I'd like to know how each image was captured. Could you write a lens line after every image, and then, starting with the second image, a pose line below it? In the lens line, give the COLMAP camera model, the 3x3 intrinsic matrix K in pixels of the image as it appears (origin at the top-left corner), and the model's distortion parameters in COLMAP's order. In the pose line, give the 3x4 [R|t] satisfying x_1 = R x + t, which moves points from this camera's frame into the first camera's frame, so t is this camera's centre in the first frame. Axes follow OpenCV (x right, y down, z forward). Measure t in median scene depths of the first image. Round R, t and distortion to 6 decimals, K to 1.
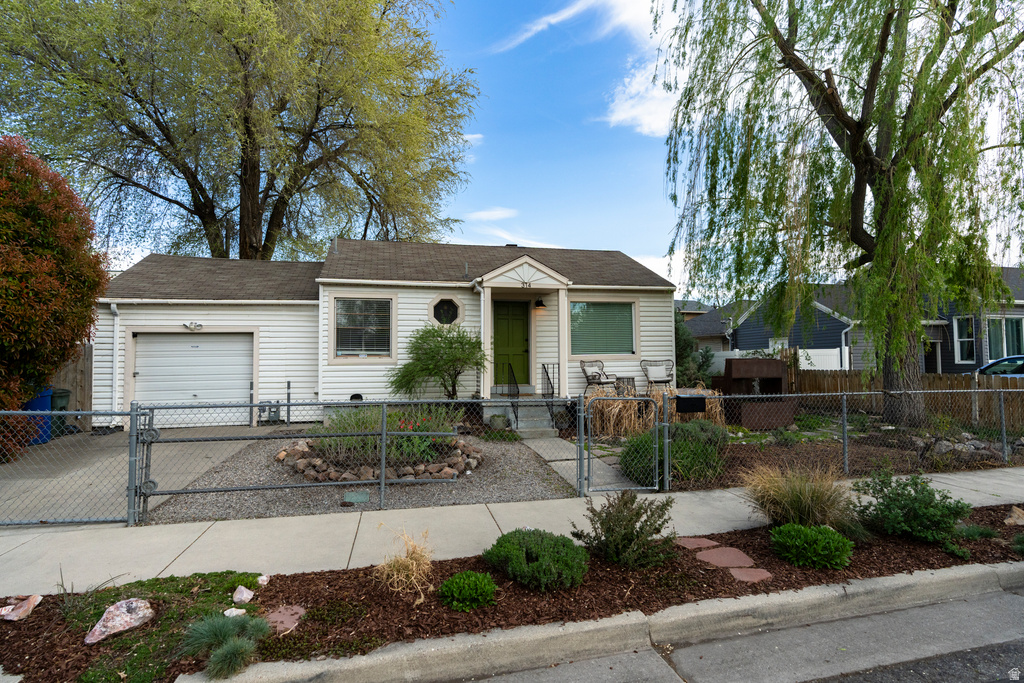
lens RADIAL K [[513.5, 0, 512.0], [0, 513.5, 341.5], [0, 0, 1]] dist [-0.004369, 0.000626]
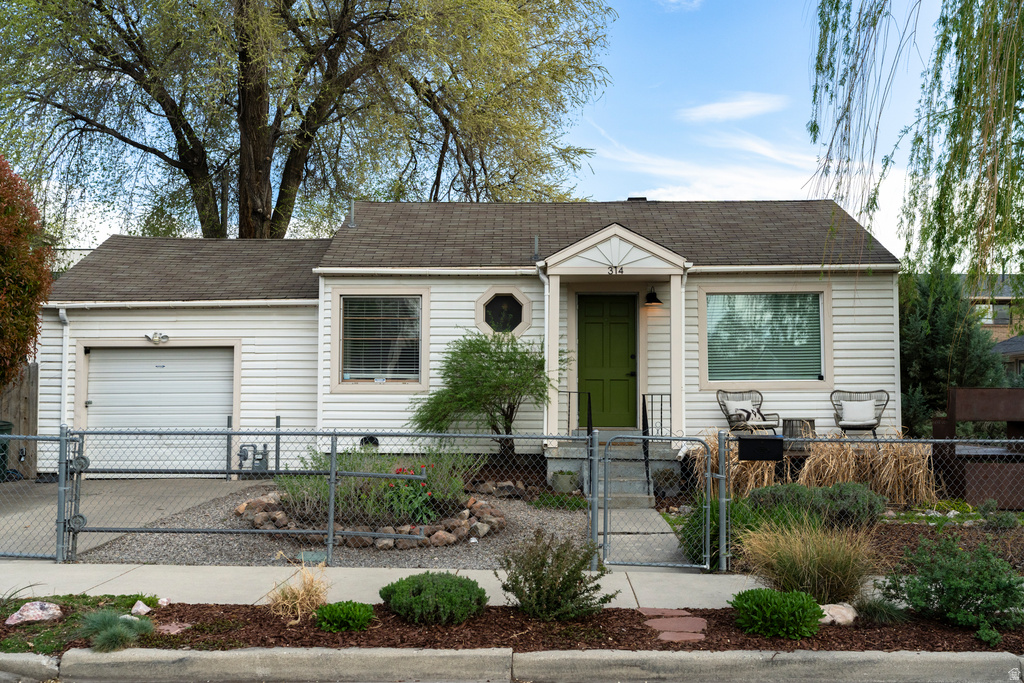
lens RADIAL K [[1001.7, 0, 512.0], [0, 1001.7, 341.5], [0, 0, 1]] dist [0.014893, -0.026914]
pose [[0.966241, -0.005411, -0.257582, 0.218943], [0.000664, 0.999828, -0.018513, 0.001580], [0.257638, 0.017717, 0.966079, -0.230449]]
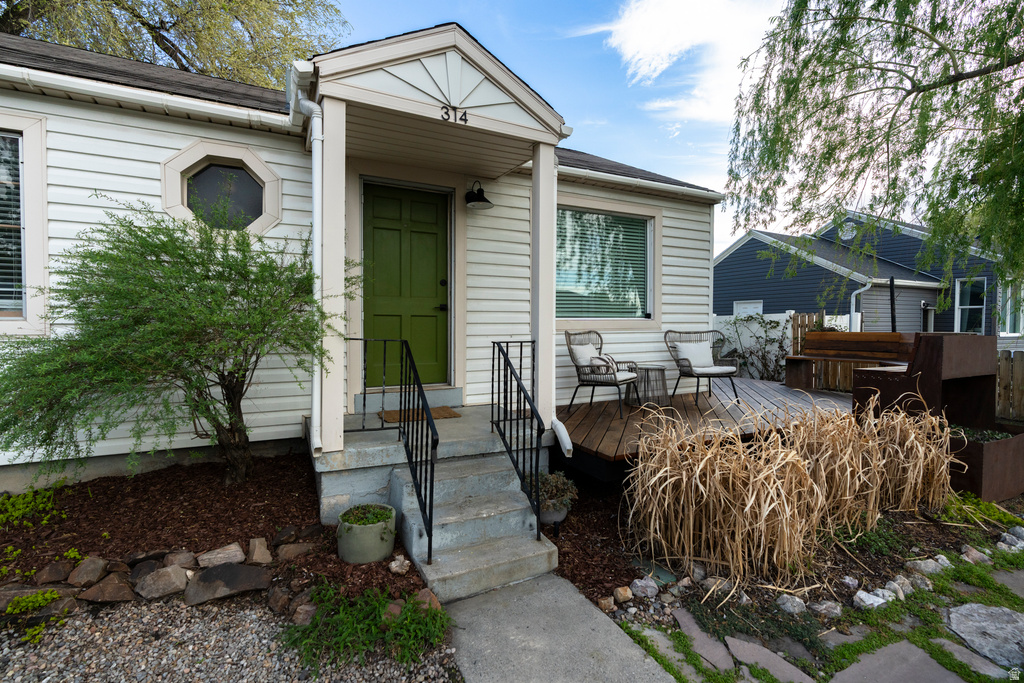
lens RADIAL K [[457.3, 0, 512.0], [0, 457.3, 341.5], [0, 0, 1]] dist [-0.004399, 0.000772]
pose [[0.973280, 0.004265, 0.229580, -0.004395], [-0.022339, 0.996844, 0.076183, 0.017776], [-0.228530, -0.079276, 0.970304, 0.665301]]
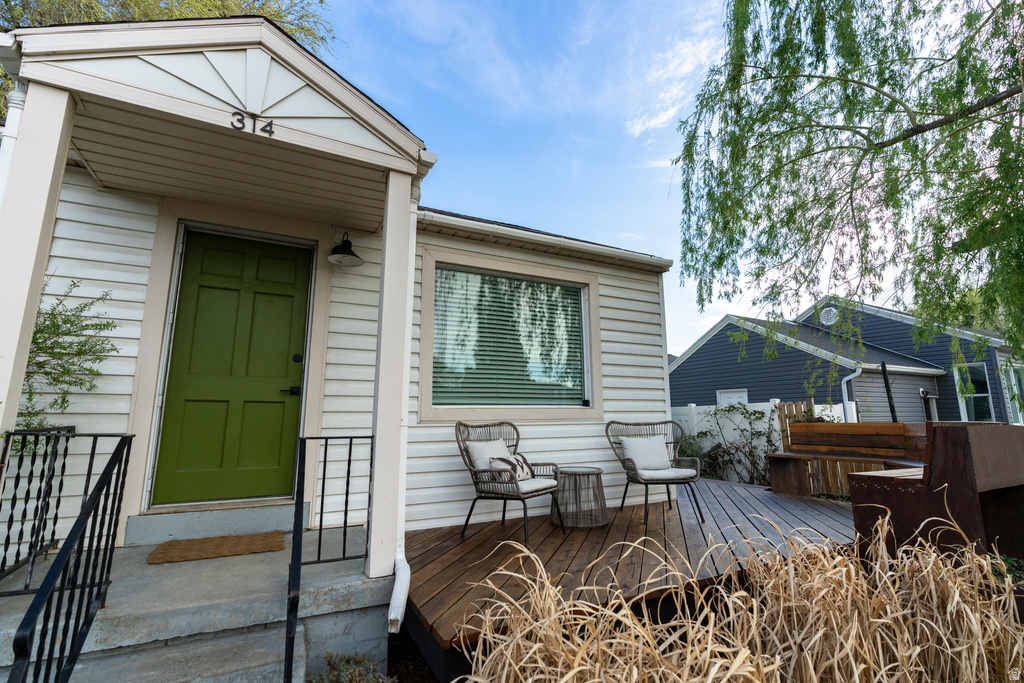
lens RADIAL K [[457.3, 0, 512.0], [0, 457.3, 341.5], [0, 0, 1]] dist [-0.004399, 0.000772]
pose [[0.971877, 0.048552, 0.230432, 0.104004], [-0.019563, 0.991779, -0.126457, 0.023405], [-0.234677, 0.118393, 0.964837, 0.746768]]
